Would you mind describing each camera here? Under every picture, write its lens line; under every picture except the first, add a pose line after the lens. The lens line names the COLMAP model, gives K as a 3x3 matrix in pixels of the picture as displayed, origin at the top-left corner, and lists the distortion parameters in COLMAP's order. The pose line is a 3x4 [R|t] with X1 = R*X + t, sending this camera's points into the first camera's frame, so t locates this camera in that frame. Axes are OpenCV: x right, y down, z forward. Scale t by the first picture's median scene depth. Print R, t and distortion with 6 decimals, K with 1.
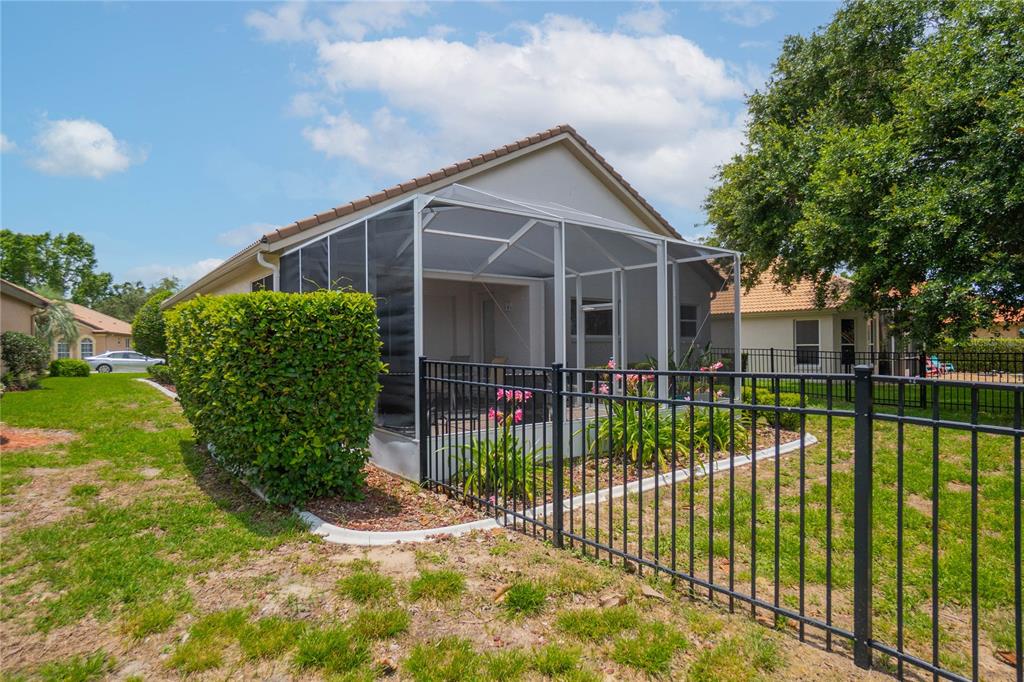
lens RADIAL K [[526.1, 0, 512.0], [0, 526.1, 341.0], [0, 0, 1]] dist [0.001595, -0.000170]
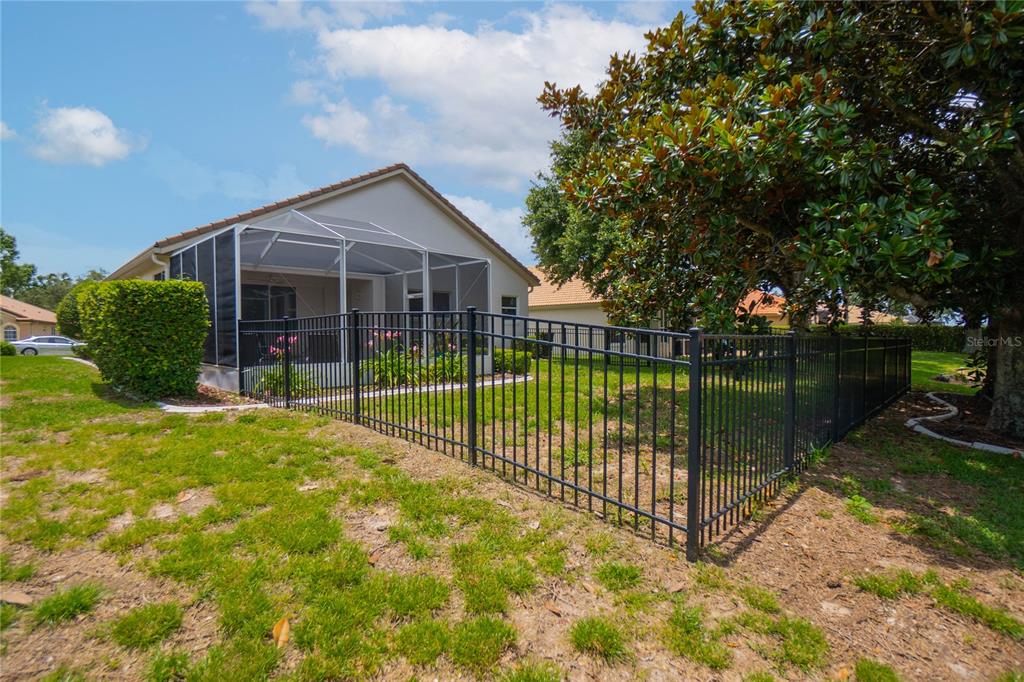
lens RADIAL K [[500.6, 0, 512.0], [0, 500.6, 341.0], [0, 0, 1]] dist [-0.002814, 0.010856]
pose [[0.994229, -0.001887, 0.107263, 0.289140], [0.000584, 0.999926, 0.012181, 0.043392], [-0.107278, -0.012048, 0.994156, -0.387825]]
